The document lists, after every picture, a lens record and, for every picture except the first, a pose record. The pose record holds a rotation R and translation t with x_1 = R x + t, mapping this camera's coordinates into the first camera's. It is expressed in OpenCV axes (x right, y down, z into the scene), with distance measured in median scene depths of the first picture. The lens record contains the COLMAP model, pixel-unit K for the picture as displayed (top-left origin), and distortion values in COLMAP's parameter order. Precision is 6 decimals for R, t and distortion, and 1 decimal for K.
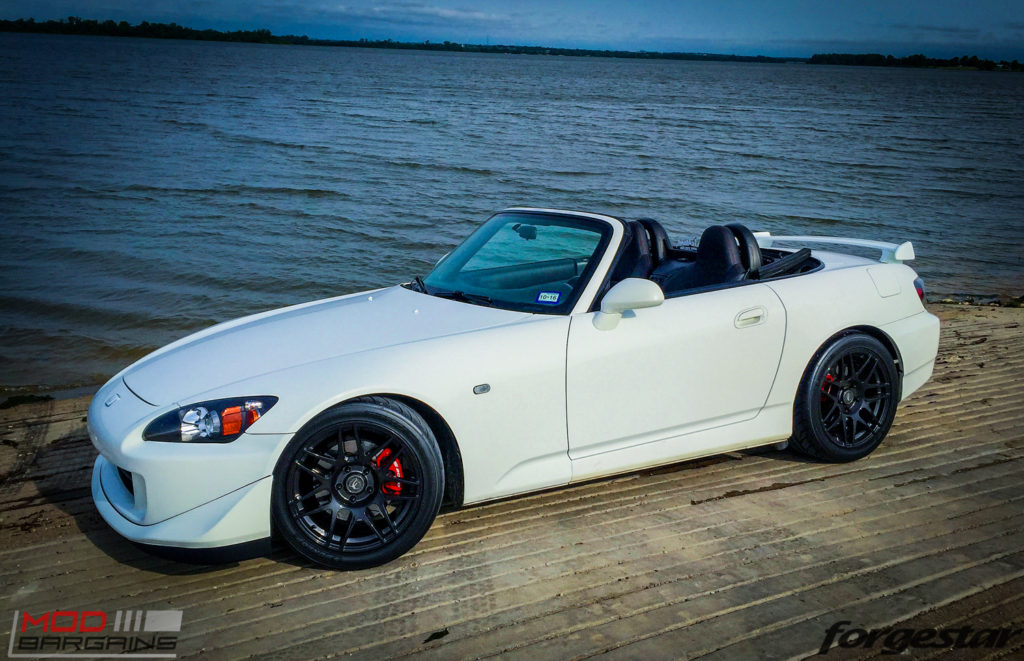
lens RADIAL K [[859.9, 0, 512.0], [0, 859.9, 330.5], [0, 0, 1]] dist [0.006152, -0.007546]
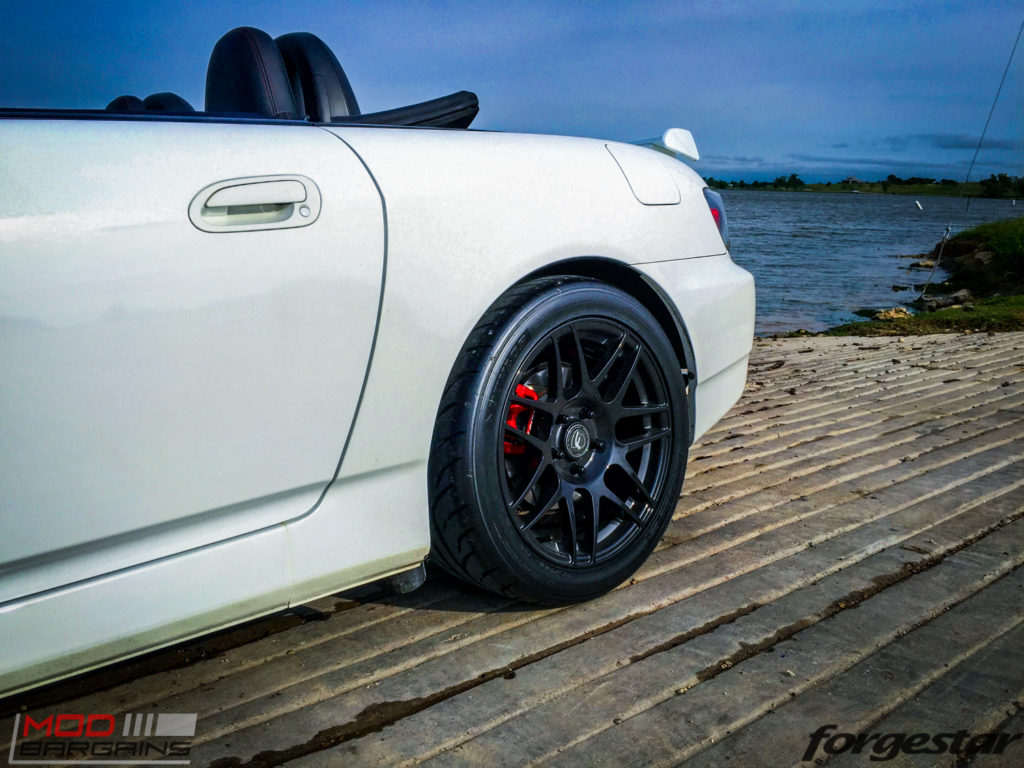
lens RADIAL K [[866.1, 0, 512.0], [0, 866.1, 384.0], [0, 0, 1]] dist [0.004000, 0.001186]
pose [[0.969274, -0.043191, 0.242163, 0.260813], [0.049848, 0.998527, -0.021428, 0.057513], [-0.240881, 0.032841, 0.969999, 0.604156]]
